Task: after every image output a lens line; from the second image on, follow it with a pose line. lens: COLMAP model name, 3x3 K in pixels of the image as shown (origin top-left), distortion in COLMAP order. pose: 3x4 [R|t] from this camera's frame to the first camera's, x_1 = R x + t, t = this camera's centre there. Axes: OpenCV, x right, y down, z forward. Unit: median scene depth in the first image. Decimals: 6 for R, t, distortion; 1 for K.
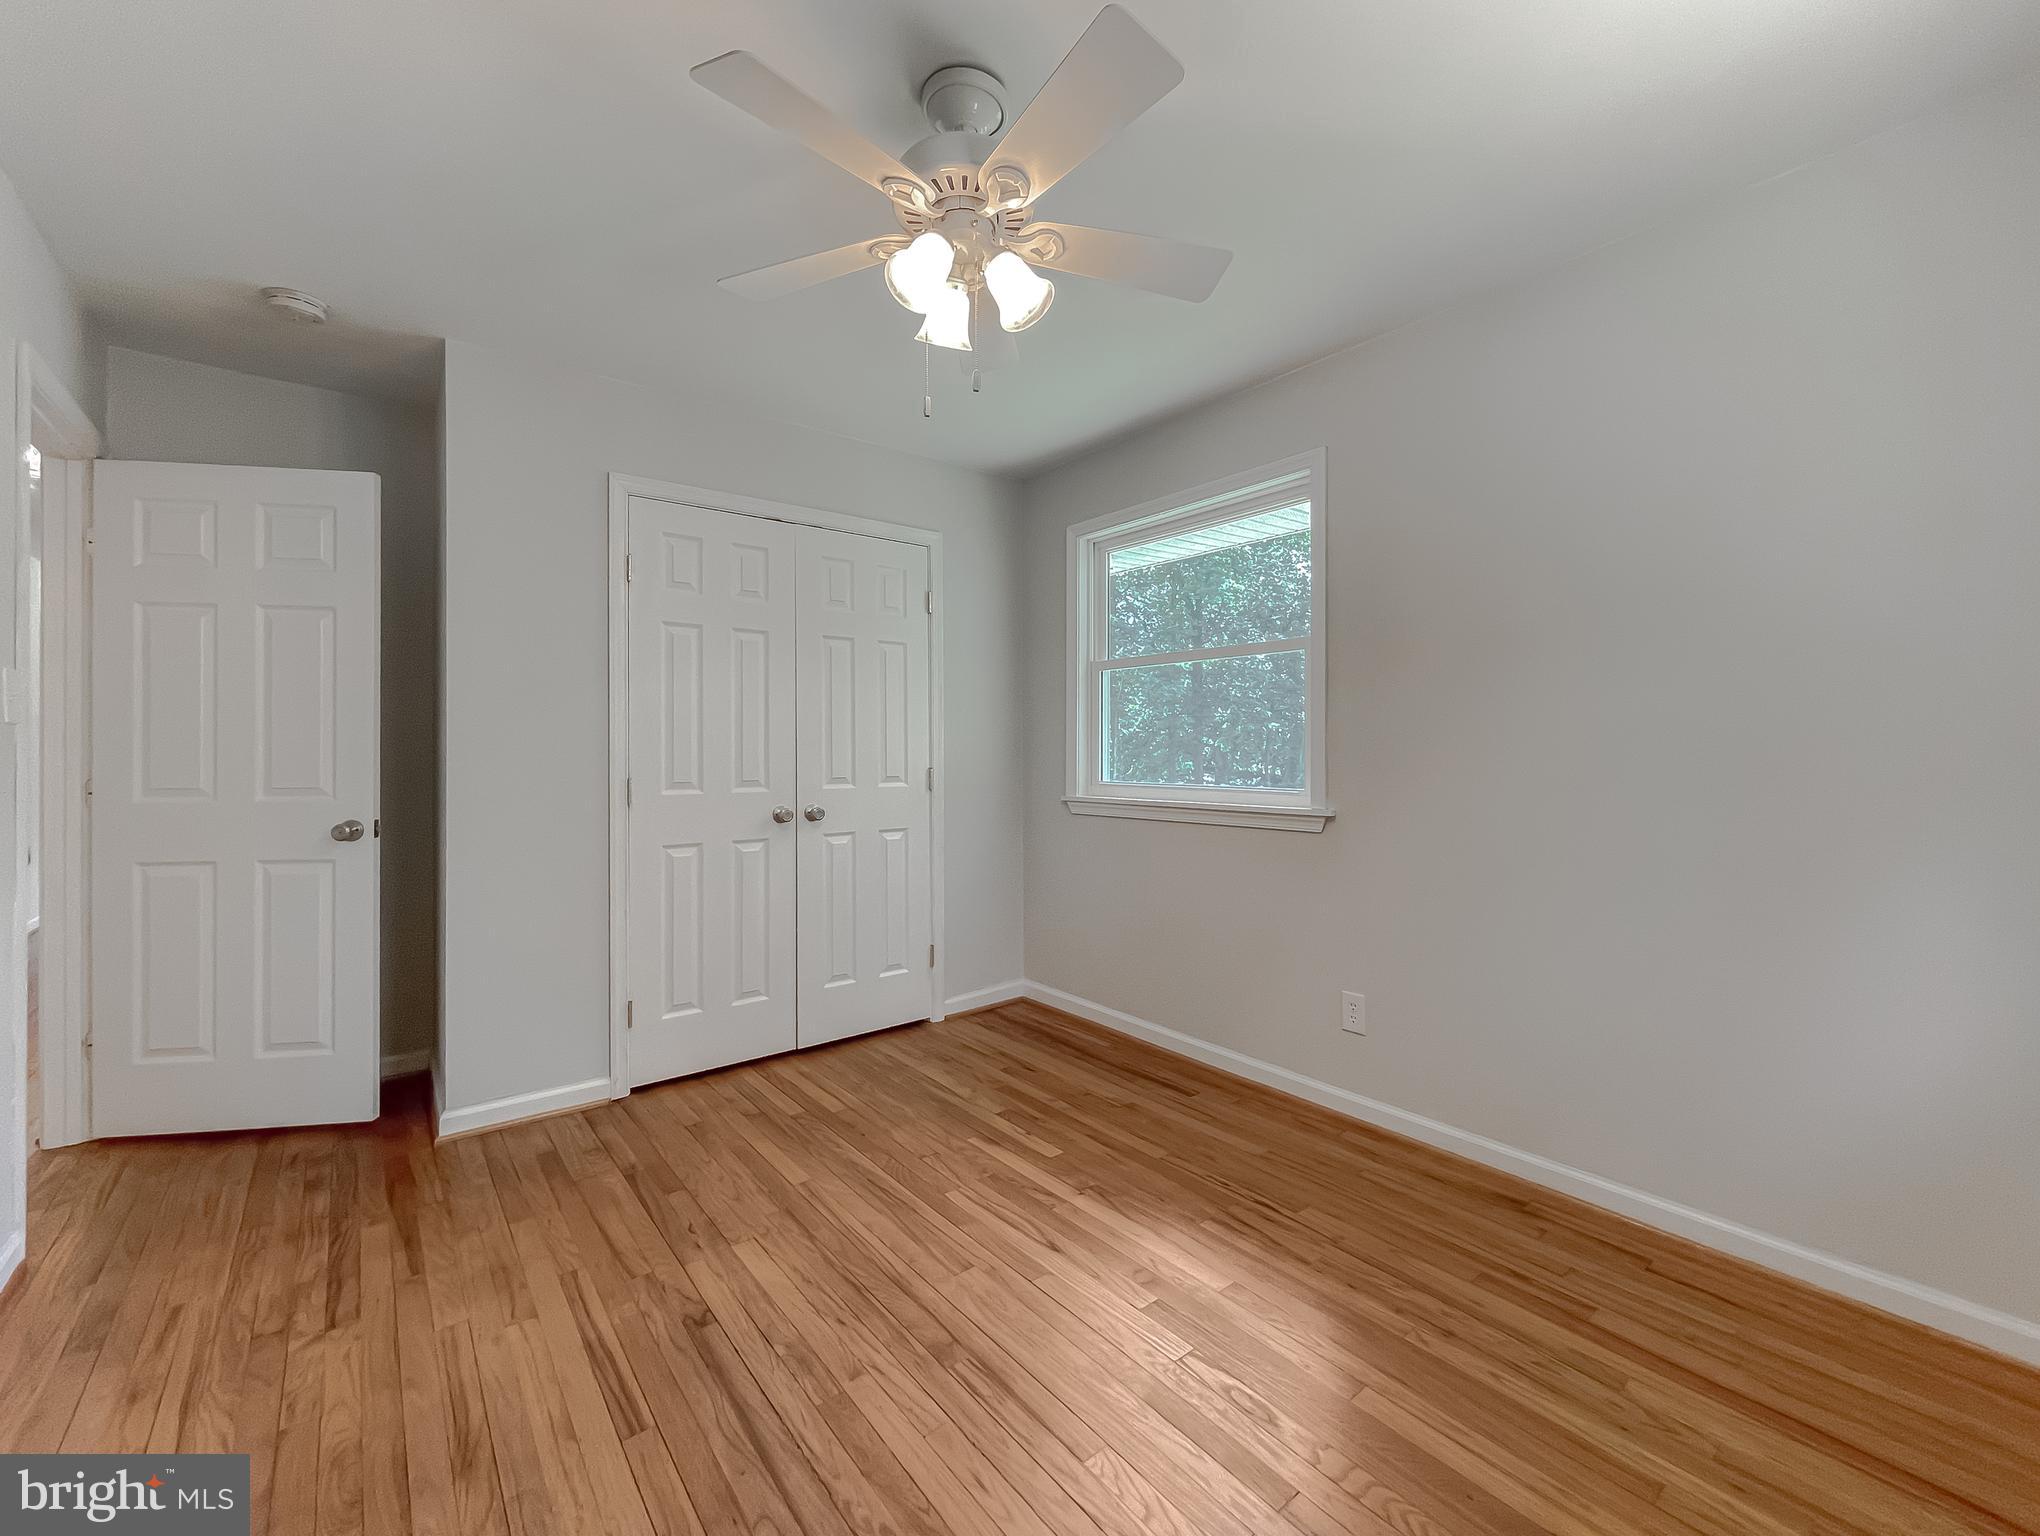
lens RADIAL K [[850.1, 0, 1021.8], [0, 850.1, 740.1], [0, 0, 1]] dist [0.002510, 0.000572]
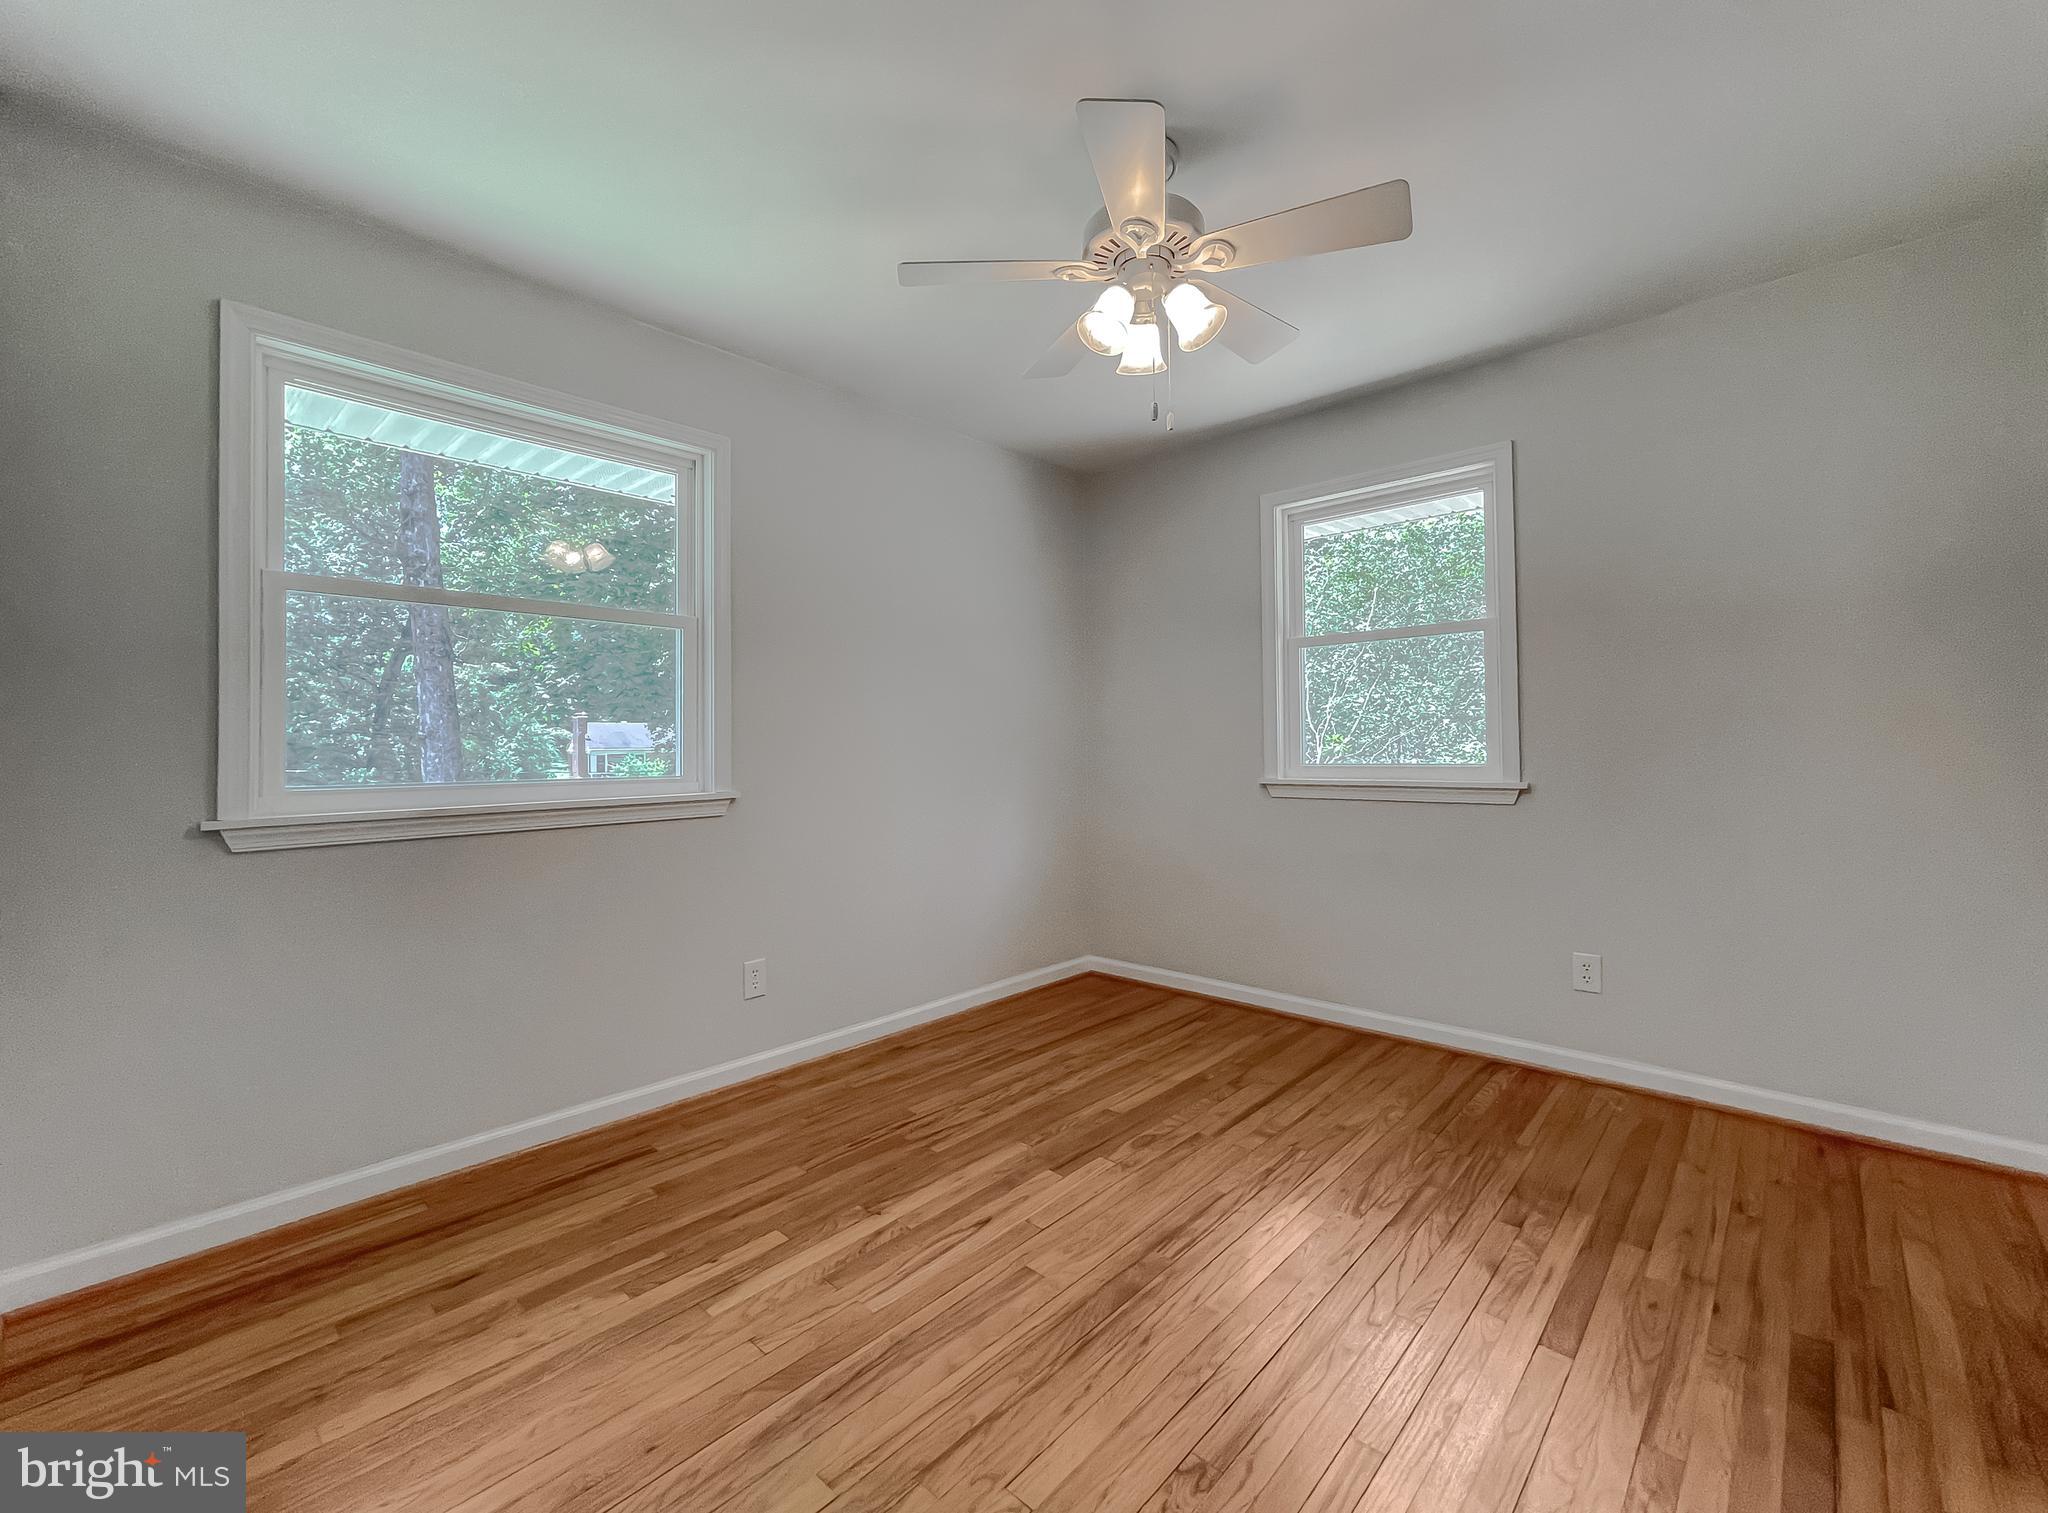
lens RADIAL K [[847.3, 0, 1026.1], [0, 847.3, 753.8], [0, 0, 1]] dist [-0.000014, 0.000316]
pose [[-0.147771, -0.003813, 0.989014, -0.752626], [-0.002318, 0.999991, 0.003509, 0.035002], [-0.989019, -0.001774, -0.147778, 0.870949]]
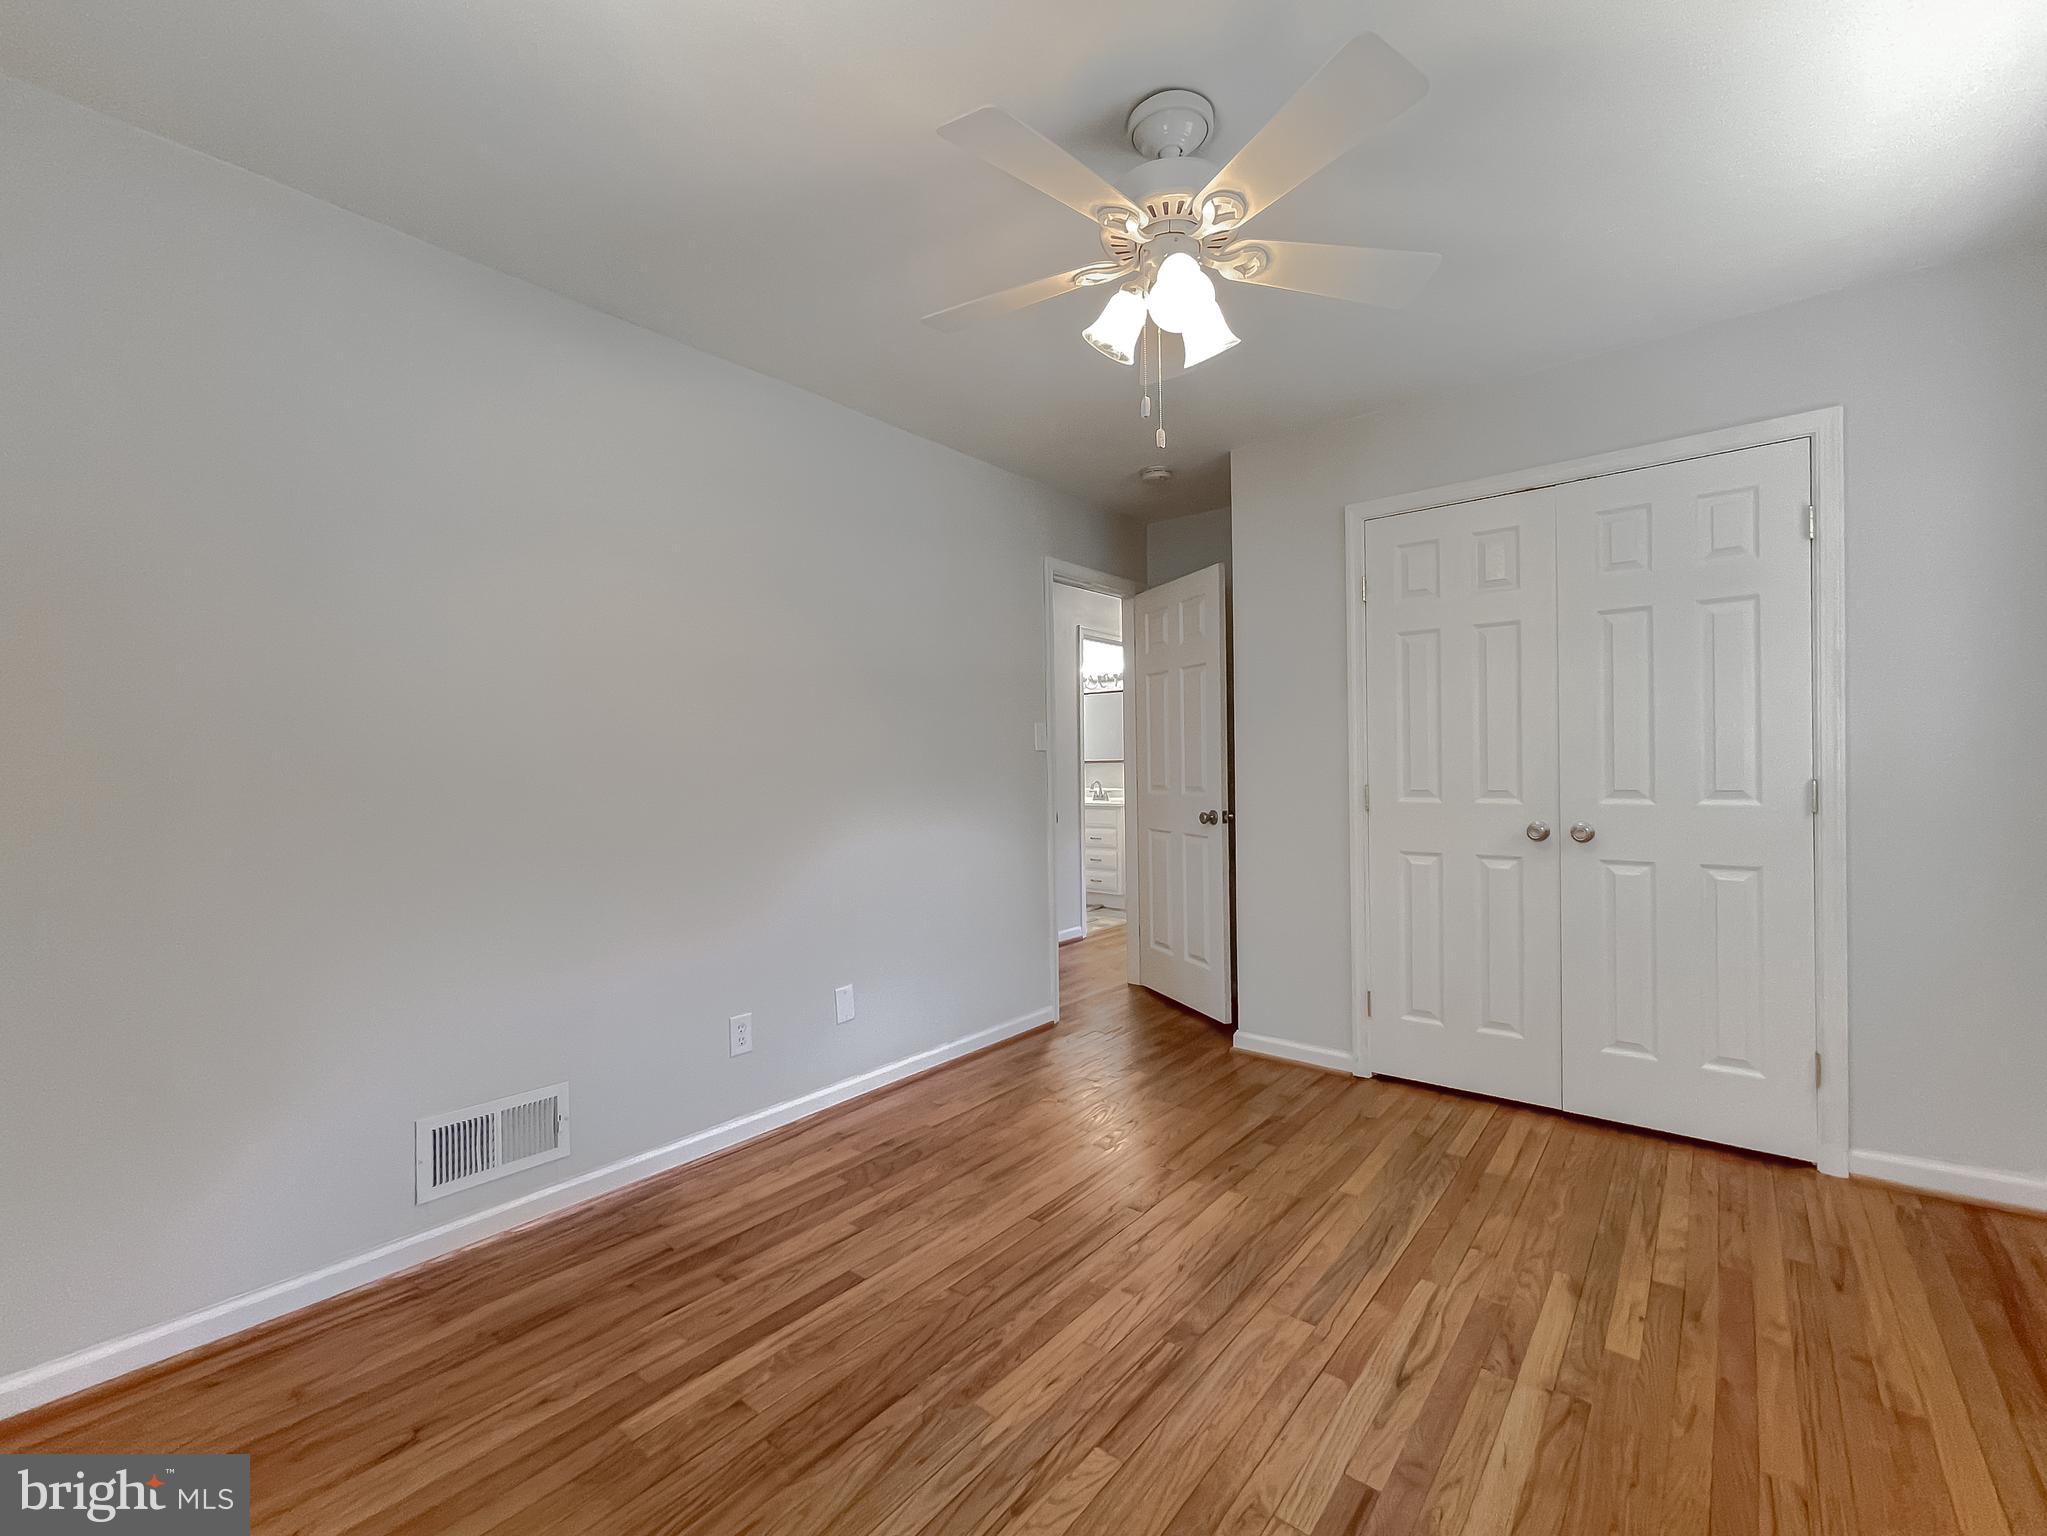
lens RADIAL K [[874.6, 0, 1019.6], [0, 874.6, 769.7], [0, 0, 1]] dist [-0.000968, 0.000404]
pose [[0.204558, 0.002078, -0.978852, 0.606559], [0.025981, 0.999634, 0.007552, 0.006287], [0.978510, -0.026976, 0.204429, 0.393631]]
